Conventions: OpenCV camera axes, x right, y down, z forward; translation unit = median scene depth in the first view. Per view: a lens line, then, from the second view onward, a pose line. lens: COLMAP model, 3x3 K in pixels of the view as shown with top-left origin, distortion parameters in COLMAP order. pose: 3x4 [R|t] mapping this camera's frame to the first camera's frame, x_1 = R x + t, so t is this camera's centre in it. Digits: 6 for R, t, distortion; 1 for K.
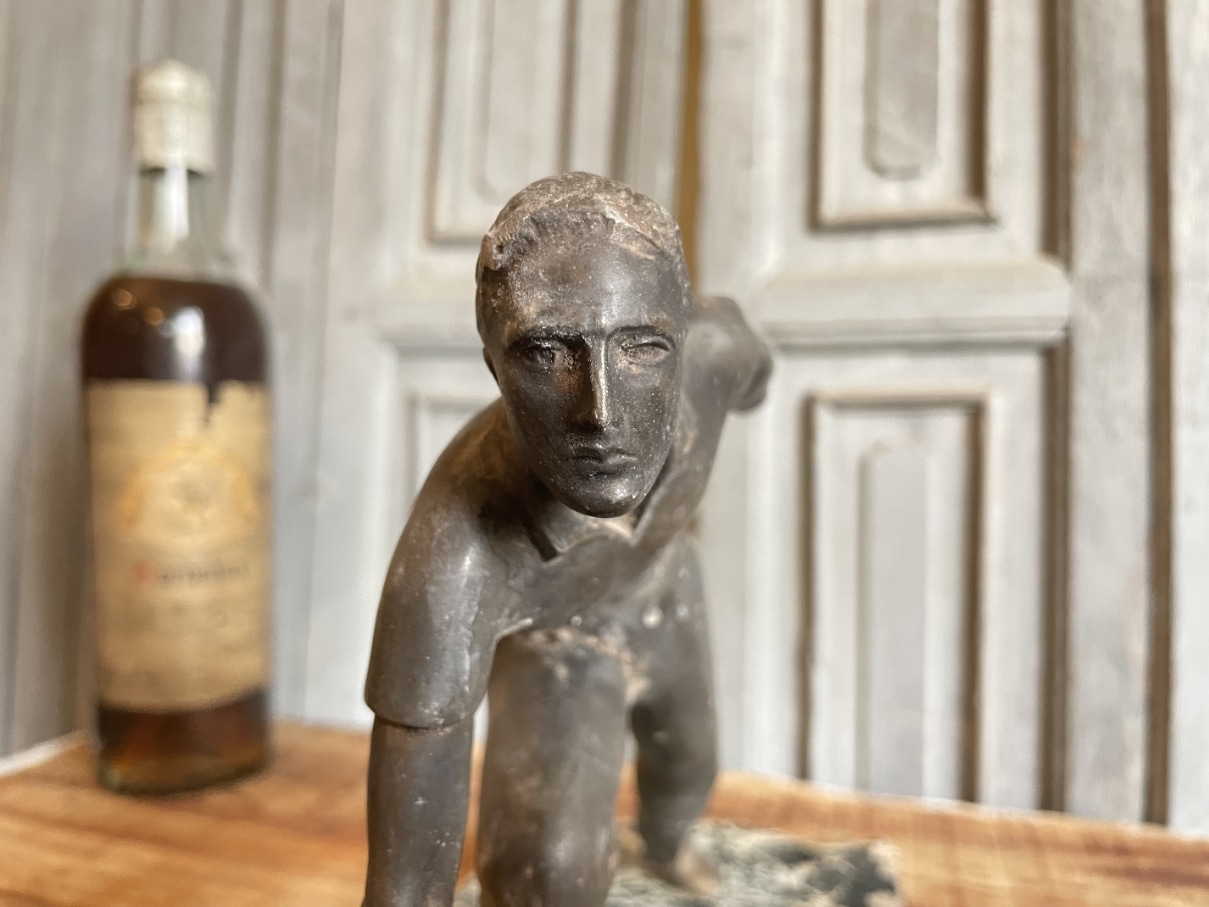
lens RADIAL K [[1007.5, 0, 597.3], [0, 1007.5, 429.5], [0, 0, 1]] dist [0.029117, -0.072659]
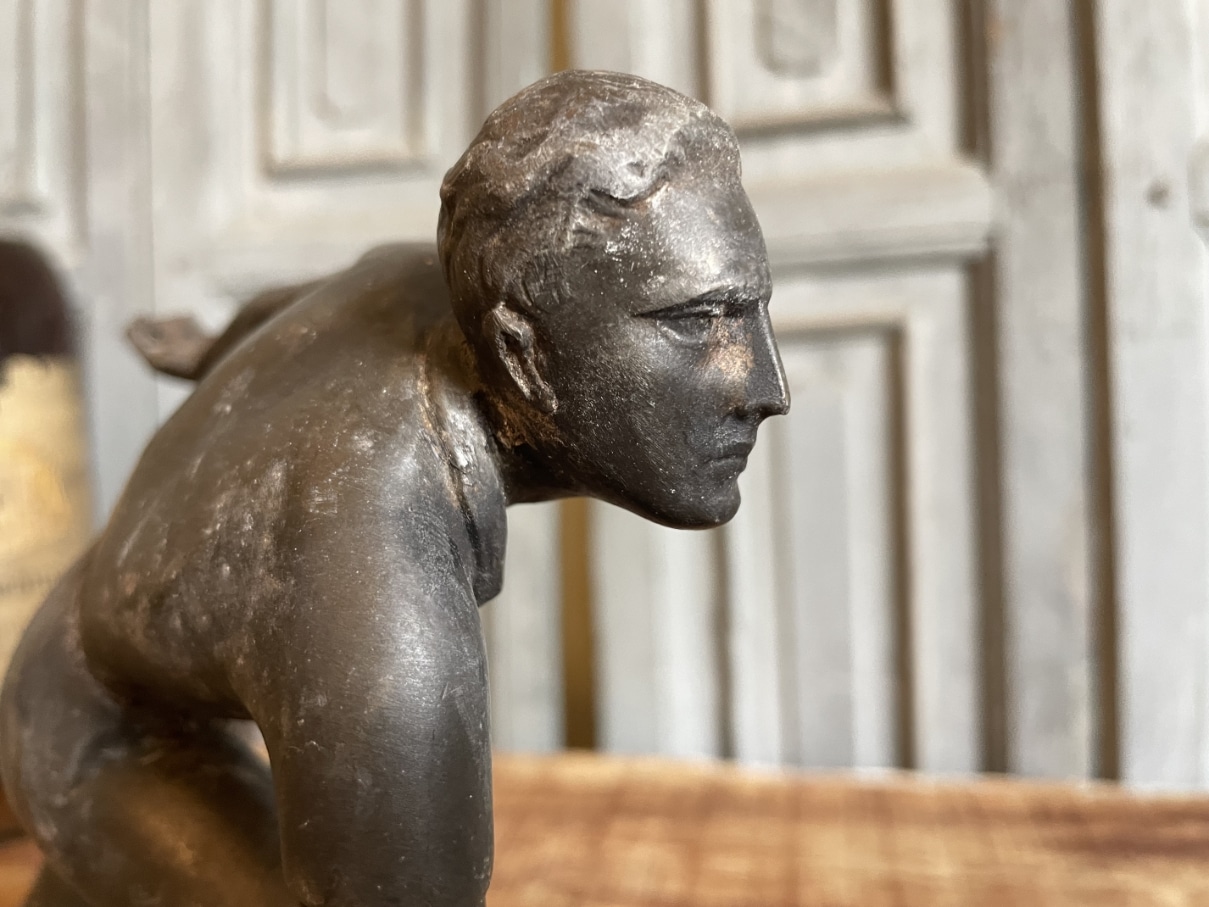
lens RADIAL K [[948.0, 0, 640.0], [0, 948.0, 422.0], [0, 0, 1]] dist [0.073557, -0.127261]
pose [[0.994651, -0.067634, 0.078076, 0.083601], [0.062251, 0.995643, 0.069431, -0.017270], [-0.082431, -0.064200, 0.994527, 0.183993]]
